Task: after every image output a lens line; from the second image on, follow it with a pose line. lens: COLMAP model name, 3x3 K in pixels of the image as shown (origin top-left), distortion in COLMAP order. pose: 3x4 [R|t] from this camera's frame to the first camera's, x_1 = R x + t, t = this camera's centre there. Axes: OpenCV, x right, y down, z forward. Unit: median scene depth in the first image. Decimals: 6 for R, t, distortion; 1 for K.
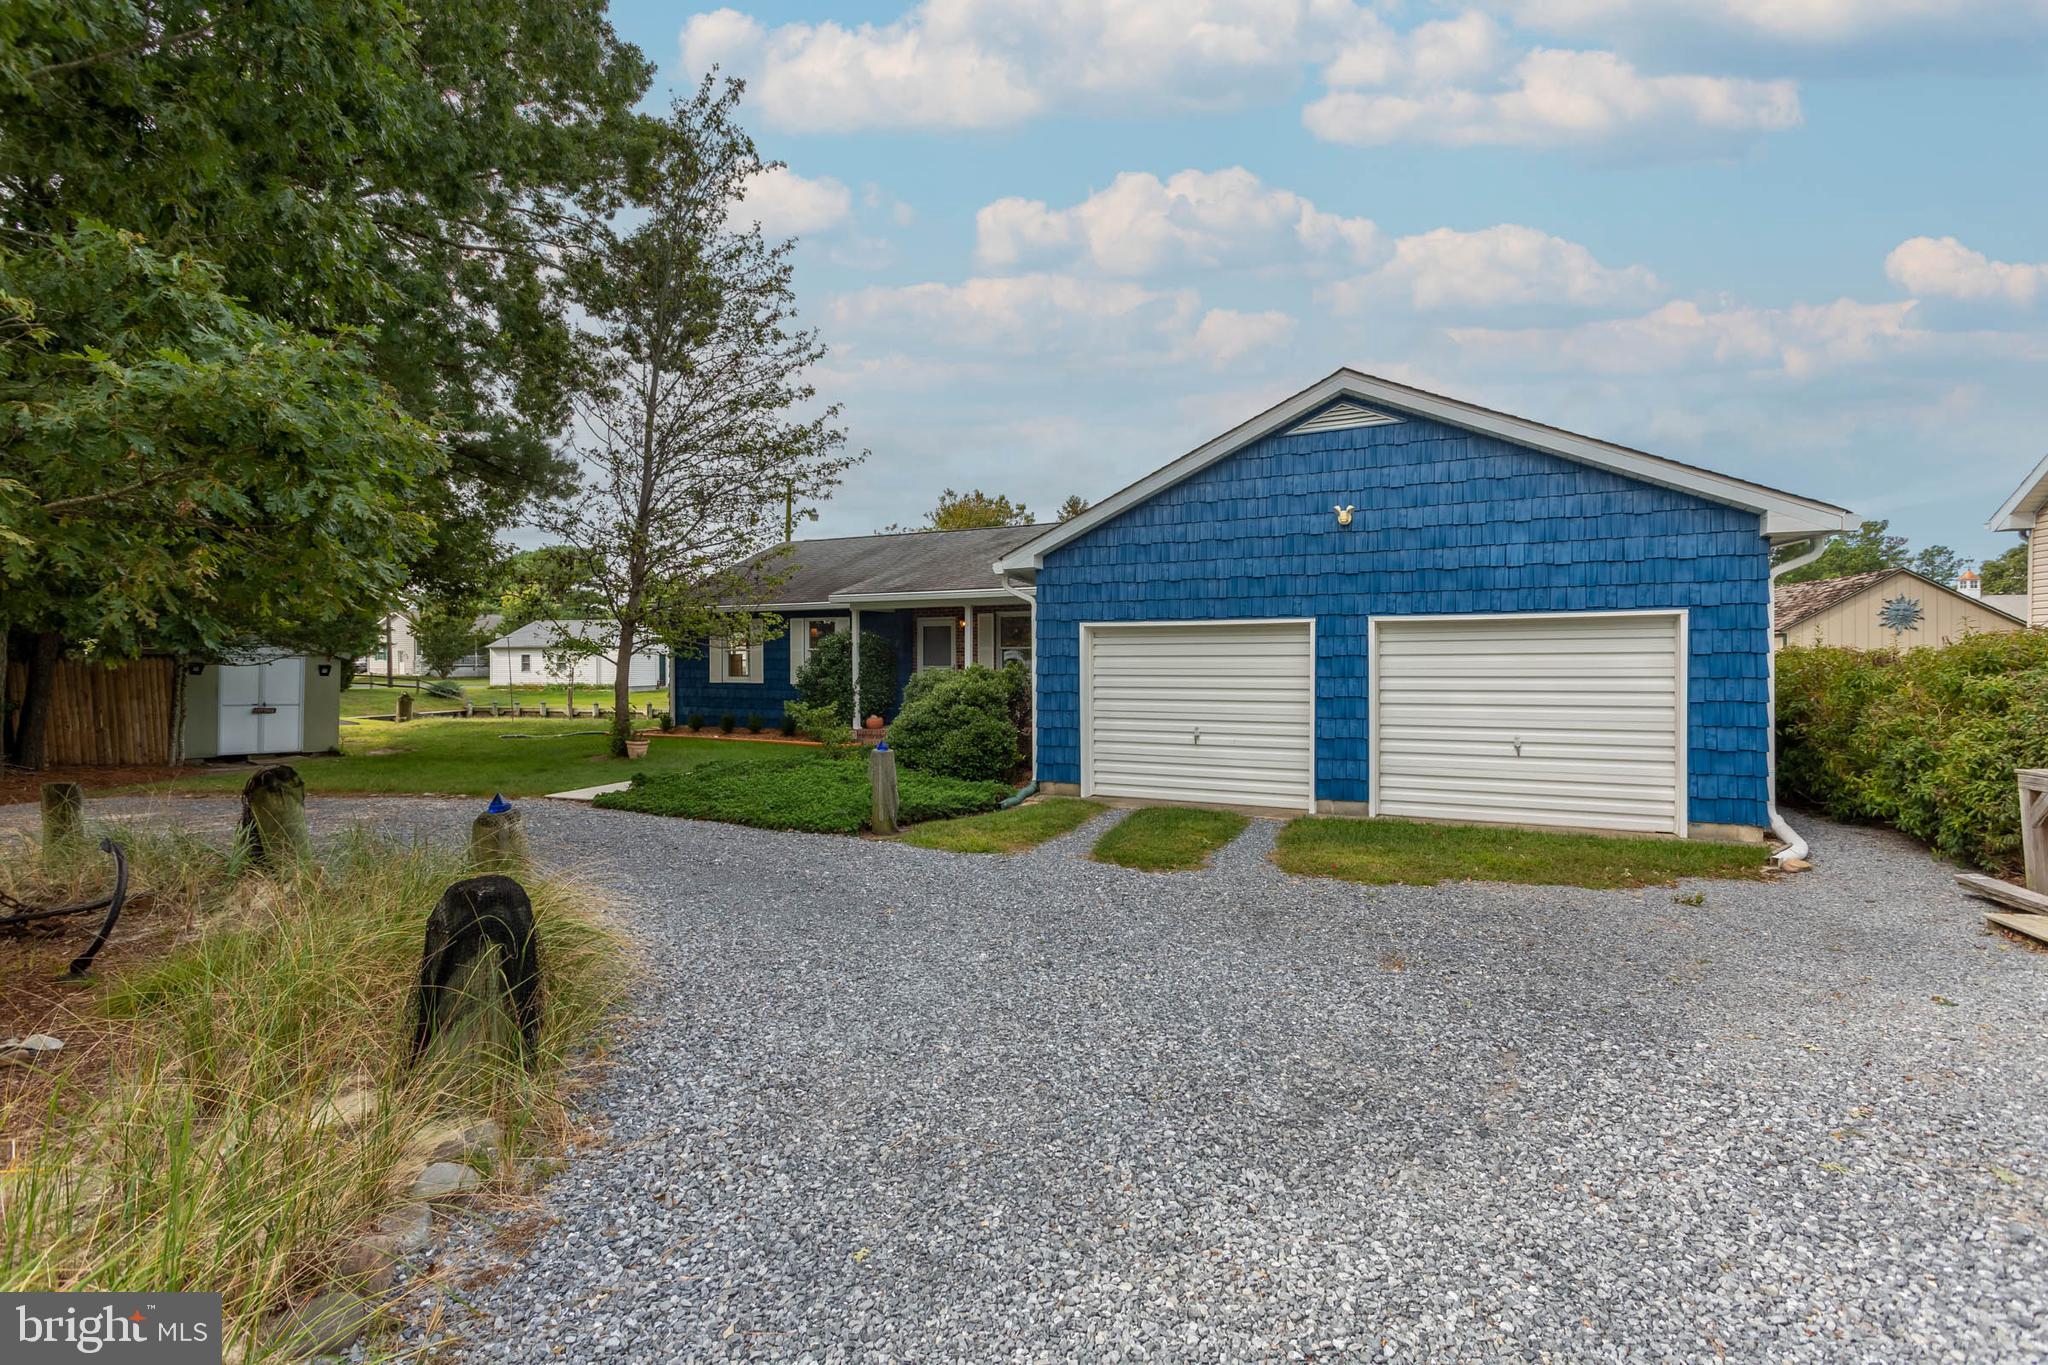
lens RADIAL K [[971.0, 0, 1028.1], [0, 971.0, 688.8], [0, 0, 1]] dist [0.003651, 0.004296]
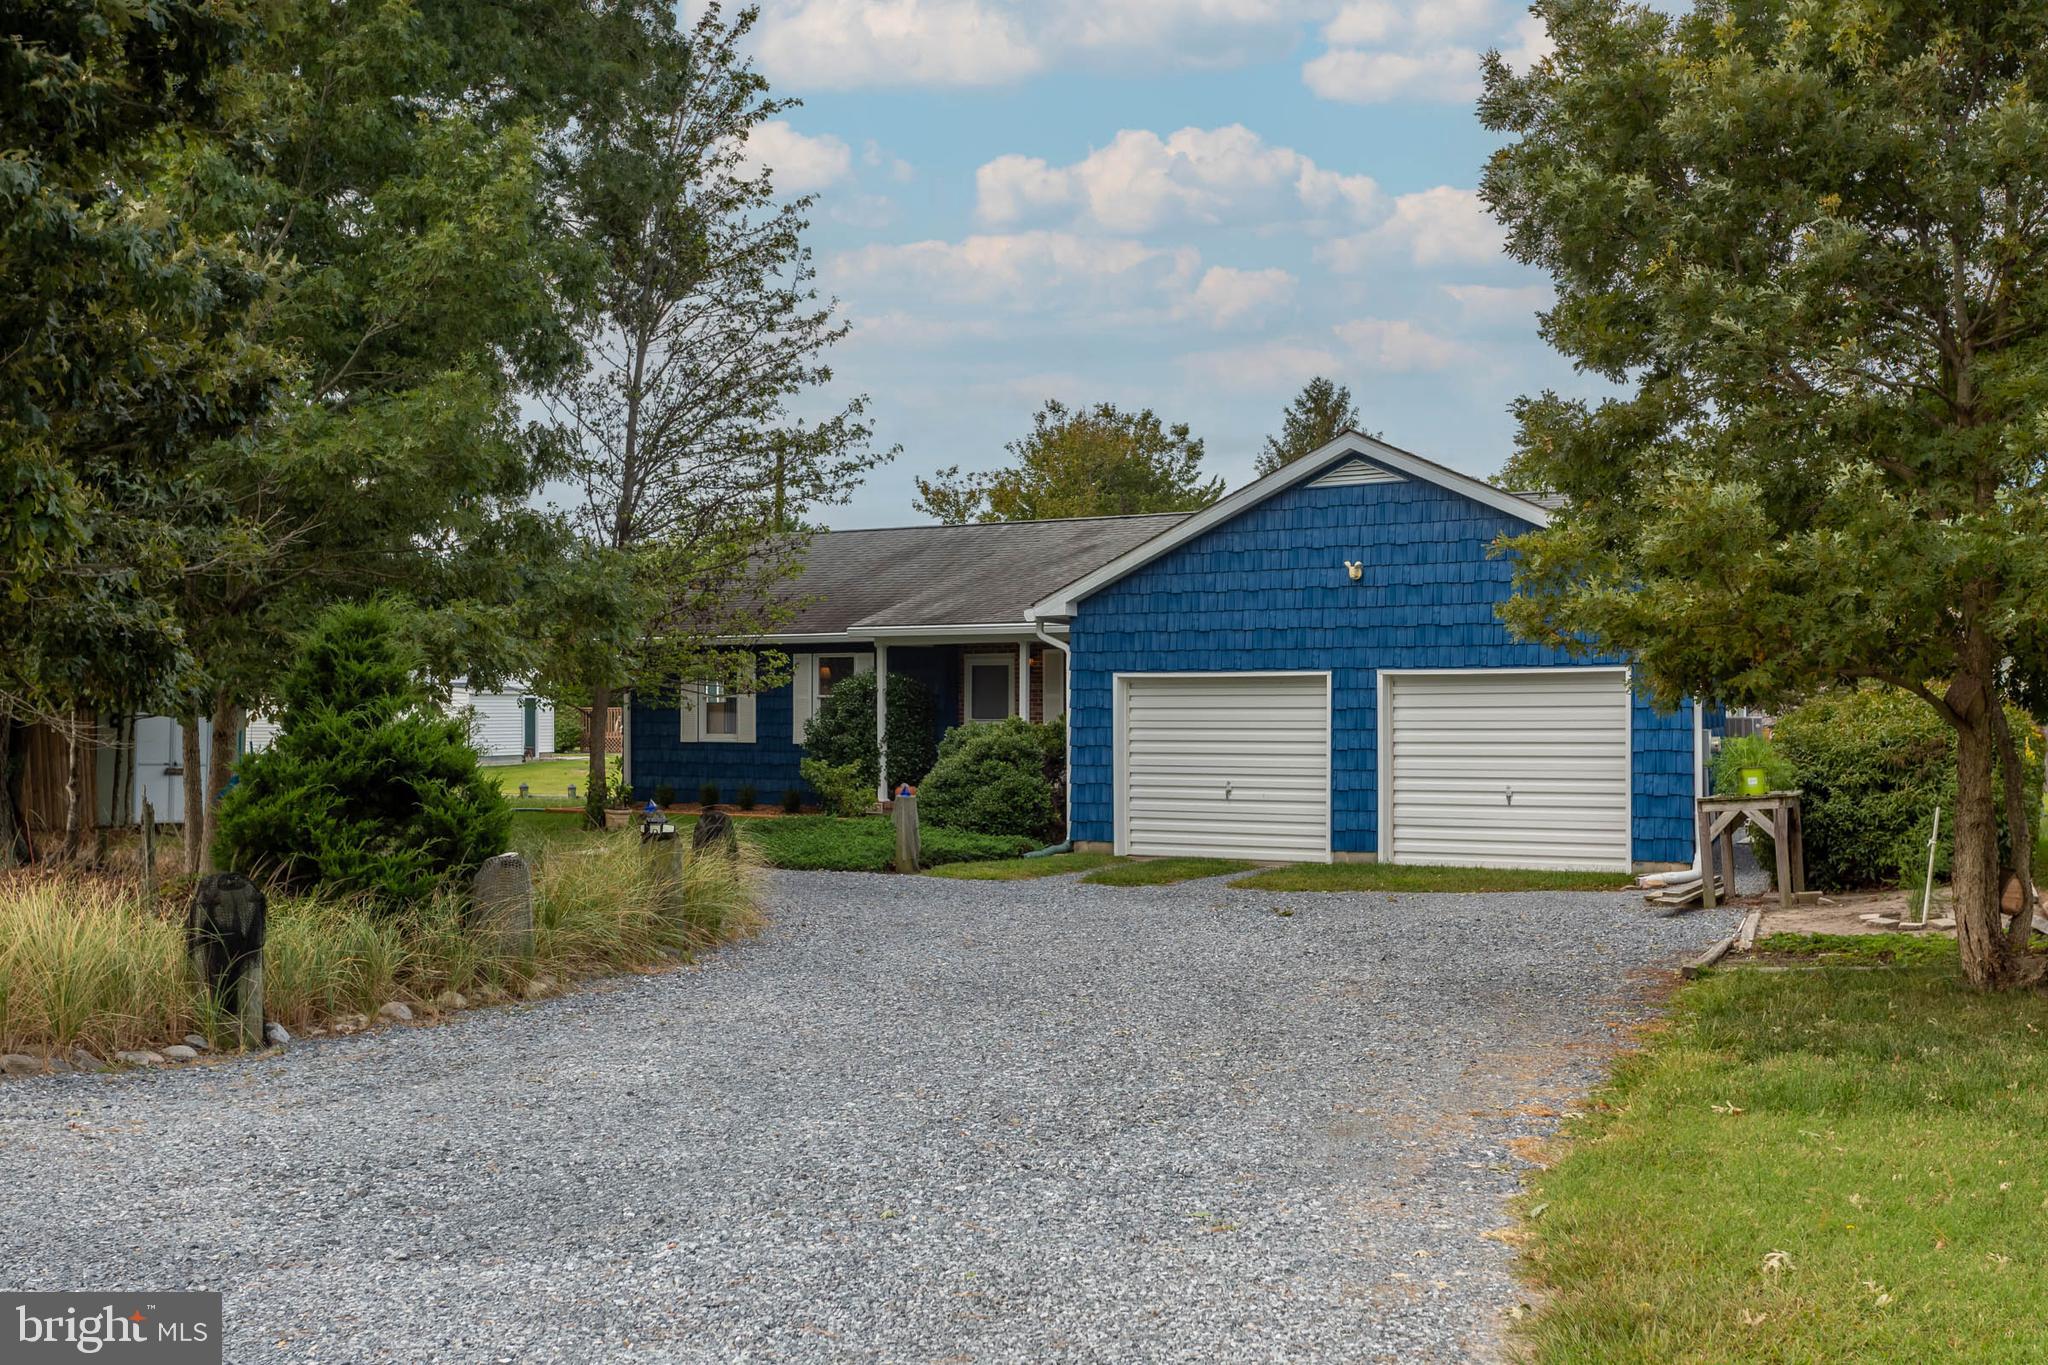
lens RADIAL K [[2297.4, 0, 1012.2], [0, 2297.4, 681.7], [0, 0, 1]] dist [0.046218, 0.000000]
pose [[0.992940, -0.000049, -0.118618, 0.218255], [-0.004847, 0.999148, -0.040984, 0.032975], [0.118519, 0.041269, 0.992094, -1.229484]]
